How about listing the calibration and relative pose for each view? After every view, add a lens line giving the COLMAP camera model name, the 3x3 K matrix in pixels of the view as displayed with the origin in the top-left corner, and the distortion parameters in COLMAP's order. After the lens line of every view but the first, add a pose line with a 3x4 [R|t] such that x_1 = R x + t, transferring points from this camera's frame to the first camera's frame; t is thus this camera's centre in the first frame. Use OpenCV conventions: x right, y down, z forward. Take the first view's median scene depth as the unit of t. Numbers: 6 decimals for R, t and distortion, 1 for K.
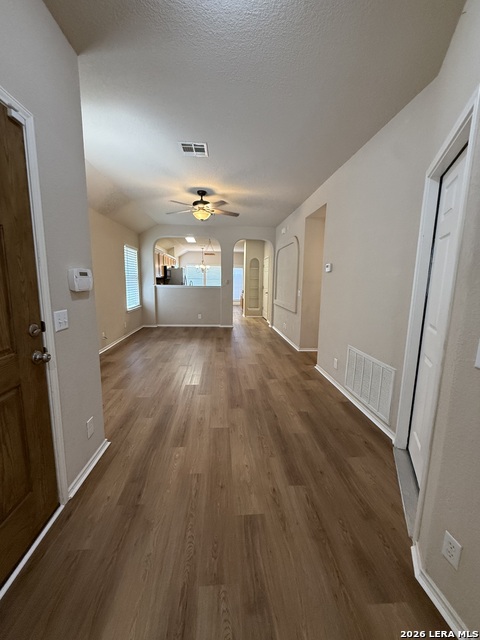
lens RADIAL K [[254.6, 0, 238.9], [0, 254.6, 317.8], [0, 0, 1]] dist [0.000367, -0.000007]
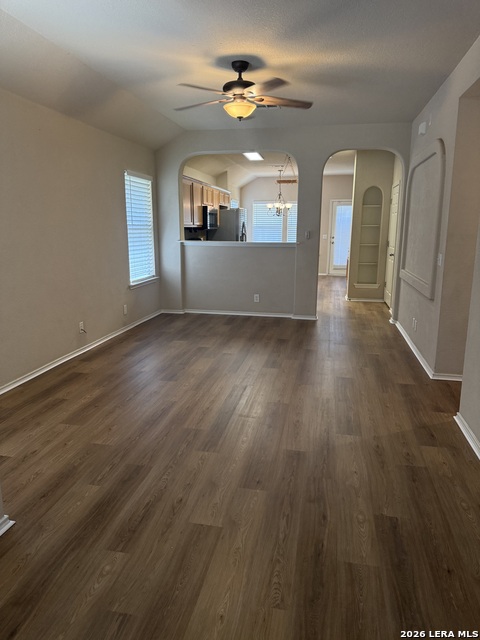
lens RADIAL K [[451.5, 0, 240.0], [0, 451.5, 320.0], [0, 0, 1]] dist [-0.002758, -0.004849]
pose [[0.962565, 0.045635, -0.267181, 0.092803], [-0.030628, 0.997724, 0.060072, -0.018866], [0.269314, -0.049641, 0.961772, 0.063138]]
